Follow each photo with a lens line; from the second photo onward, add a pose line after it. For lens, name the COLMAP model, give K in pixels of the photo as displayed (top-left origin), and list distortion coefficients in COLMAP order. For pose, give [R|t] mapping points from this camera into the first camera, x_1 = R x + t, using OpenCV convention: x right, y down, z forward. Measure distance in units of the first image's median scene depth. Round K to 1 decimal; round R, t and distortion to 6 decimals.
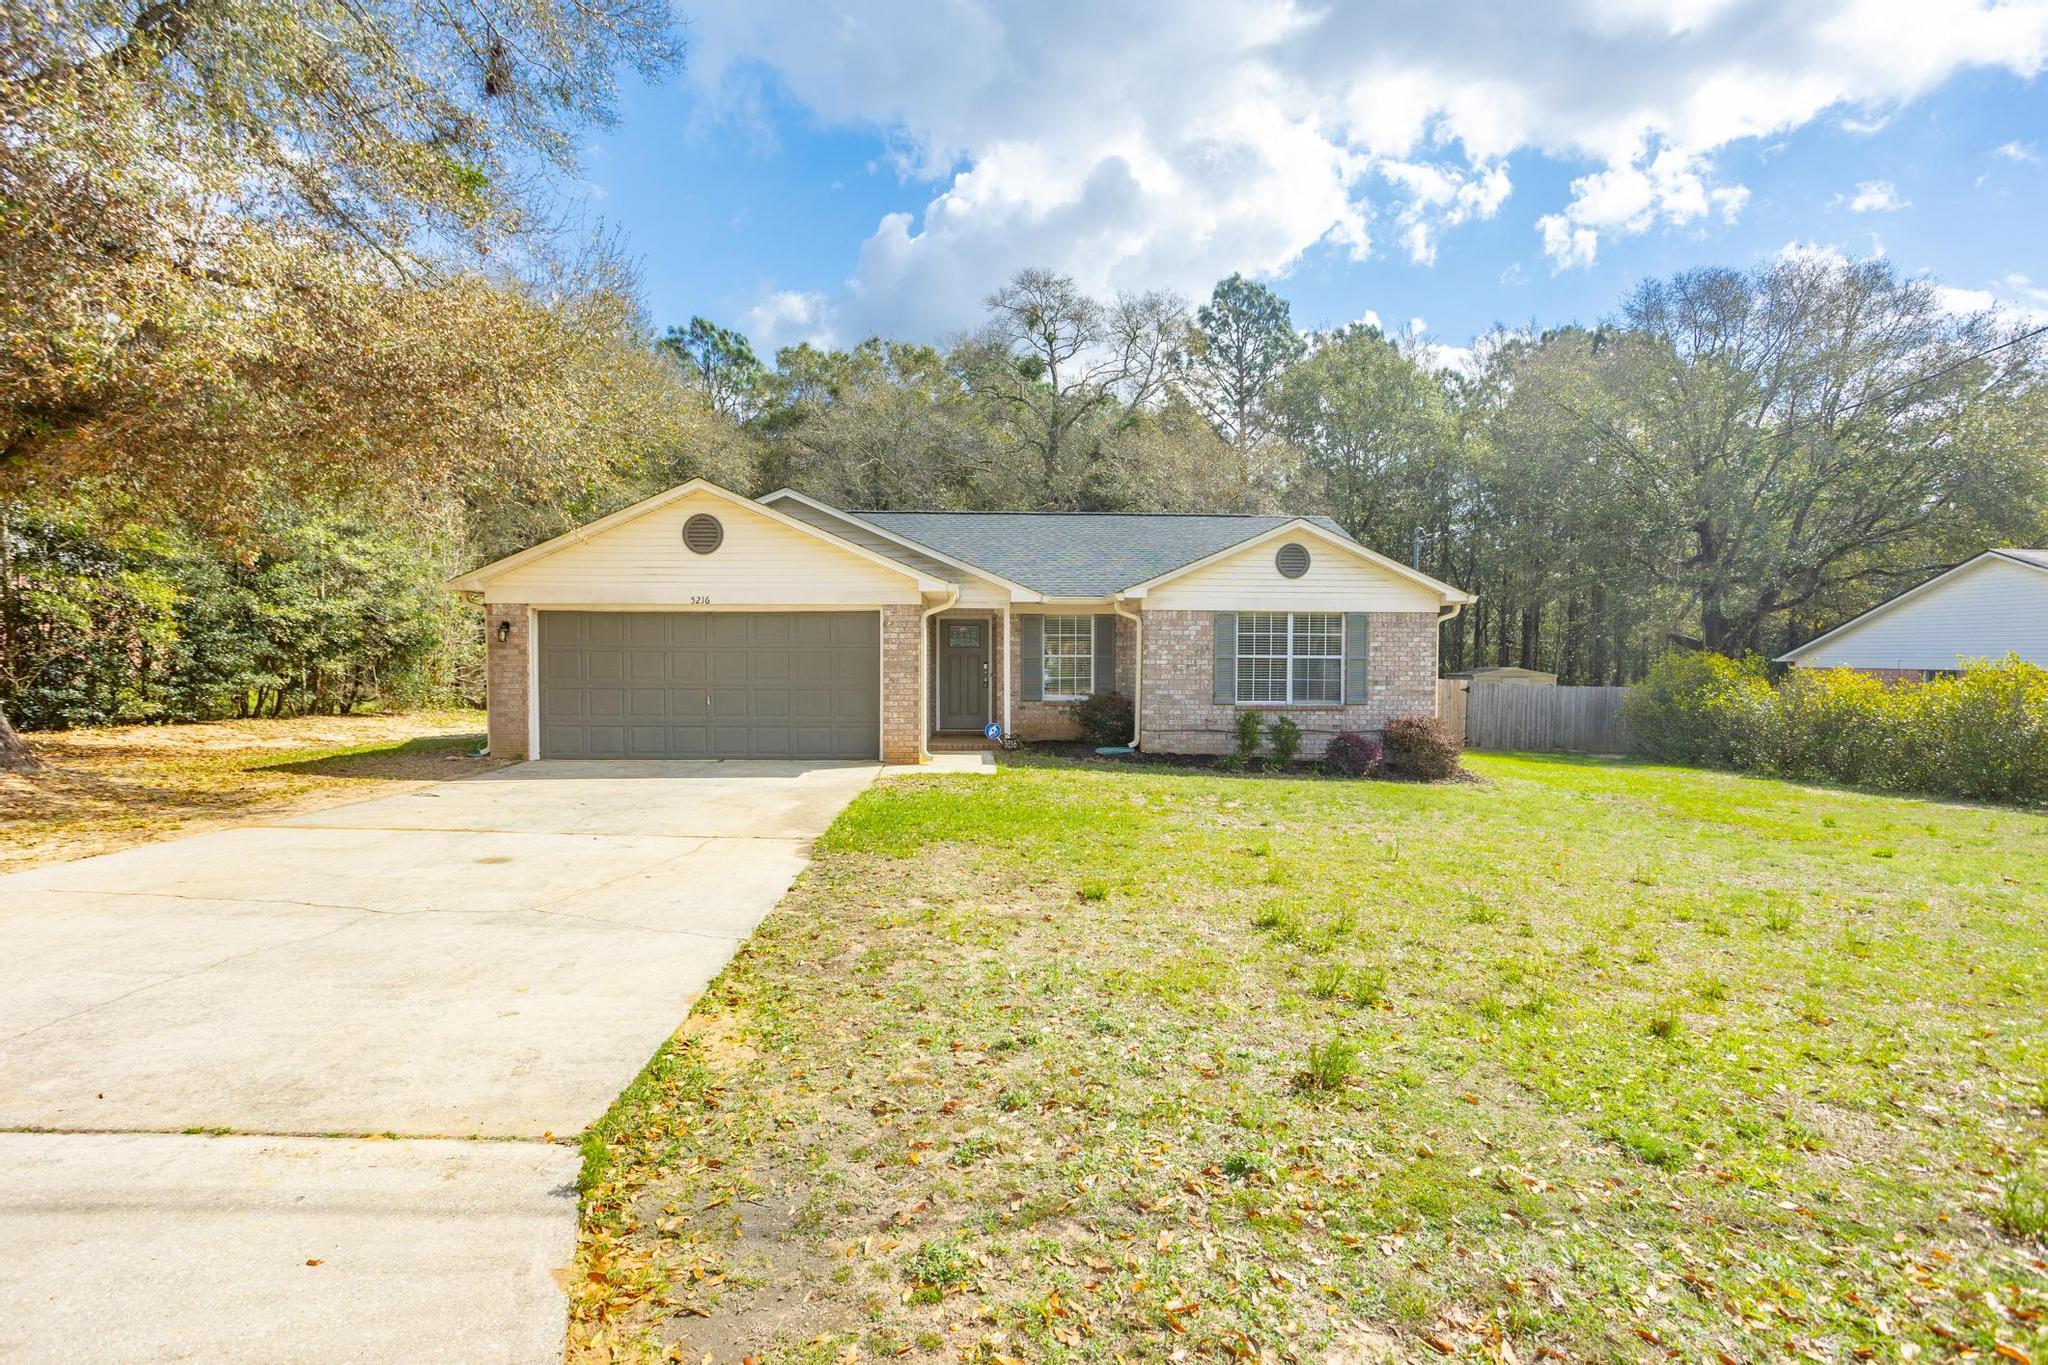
lens RADIAL K [[1039.2, 0, 1028.8], [0, 1039.2, 688.1], [0, 0, 1]] dist [-0.017078, 0.007134]
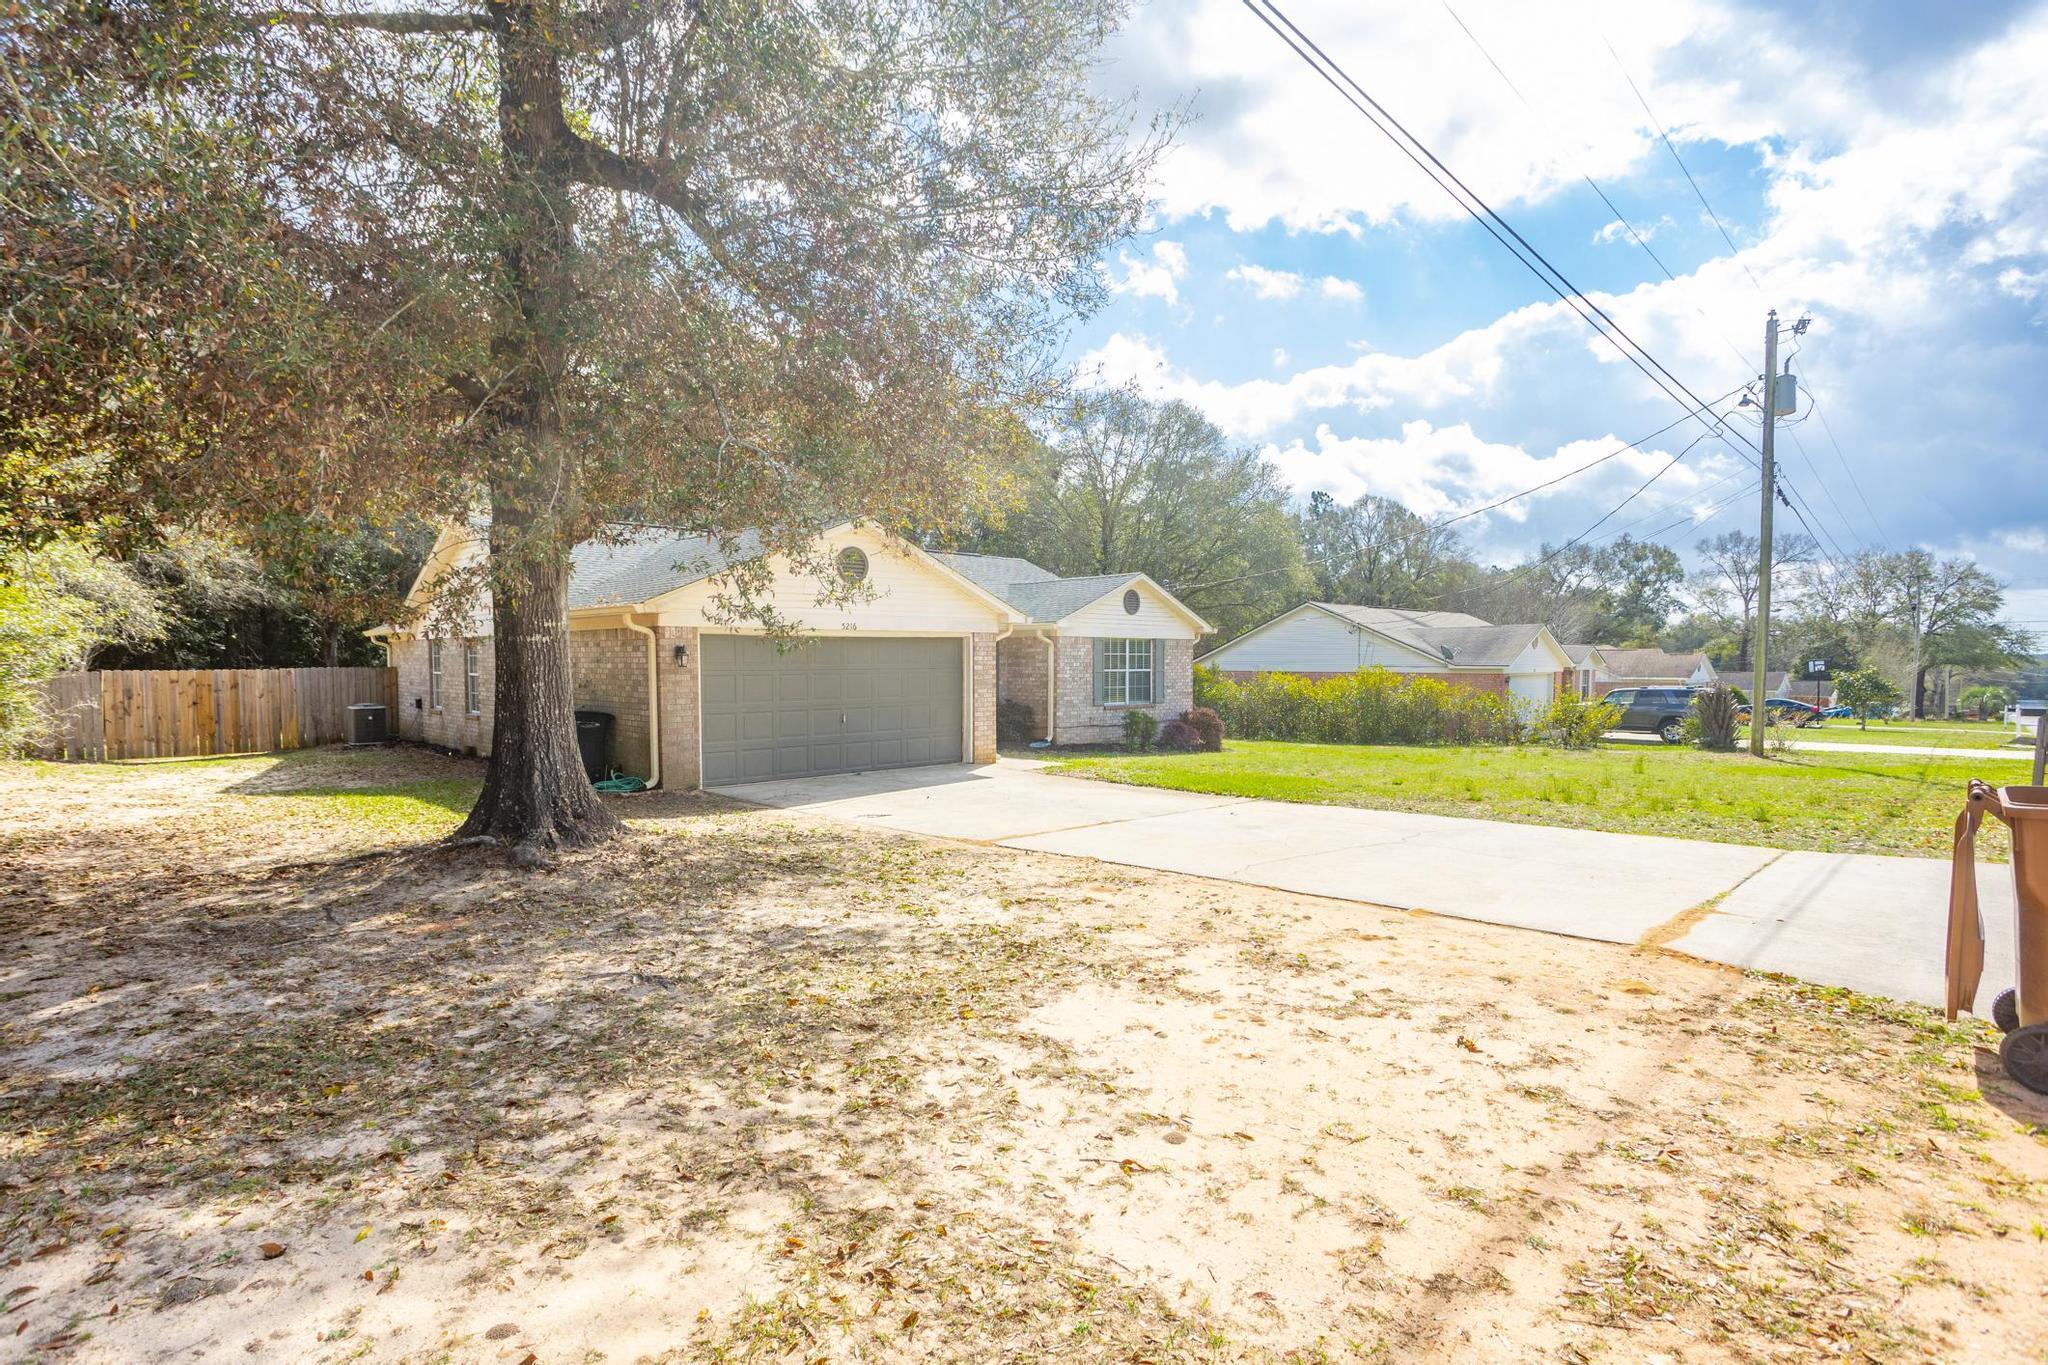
lens RADIAL K [[1039.2, 0, 1036.8], [0, 1039.2, 690.8], [0, 0, 1]] dist [-0.017078, 0.007134]
pose [[0.723240, -0.027334, 0.690055, -0.814613], [0.030427, 0.999507, 0.007701, -0.017134], [-0.689926, 0.015426, 0.723716, 0.066298]]
